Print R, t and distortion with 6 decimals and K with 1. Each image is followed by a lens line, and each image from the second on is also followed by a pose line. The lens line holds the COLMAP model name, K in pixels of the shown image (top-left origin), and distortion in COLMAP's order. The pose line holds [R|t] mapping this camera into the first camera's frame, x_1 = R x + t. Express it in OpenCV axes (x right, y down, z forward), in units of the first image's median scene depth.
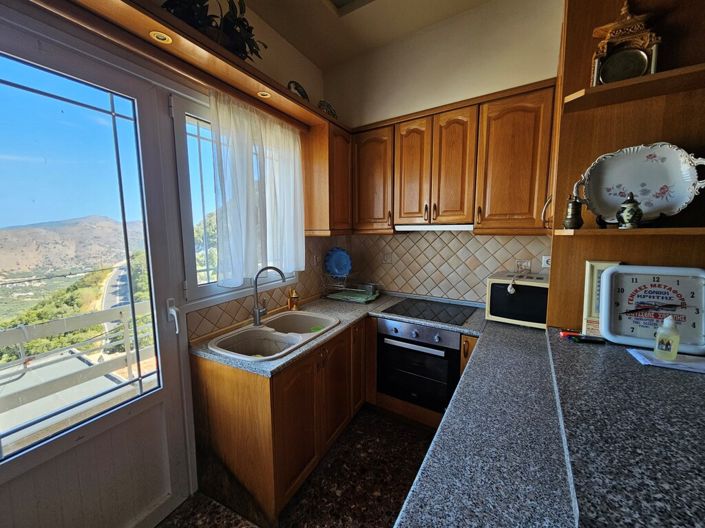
lens RADIAL K [[286.2, 0, 352.9], [0, 286.2, 262.9], [0, 0, 1]] dist [0.000297, -0.000034]
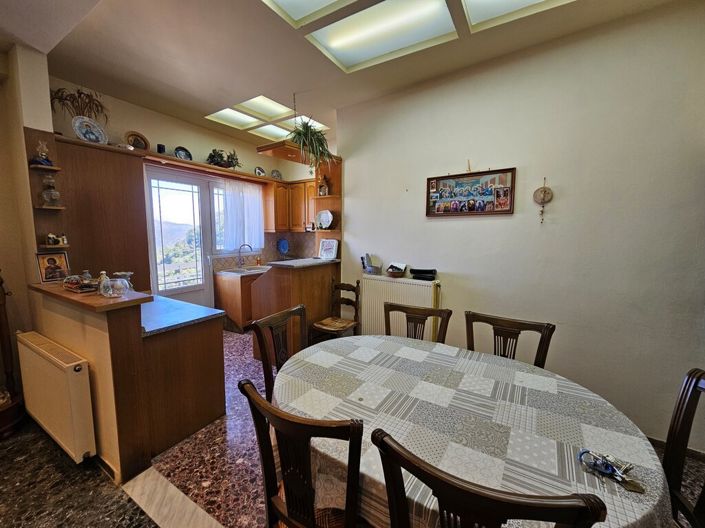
lens RADIAL K [[286.2, 0, 350.9], [0, 286.2, 263.4], [0, 0, 1]] dist [0.000297, -0.000034]
pose [[0.999037, 0.019988, -0.039046, 0.713519], [-0.019993, 0.999800, 0.000278, 0.159424], [0.039044, 0.000503, 0.999237, -1.417634]]
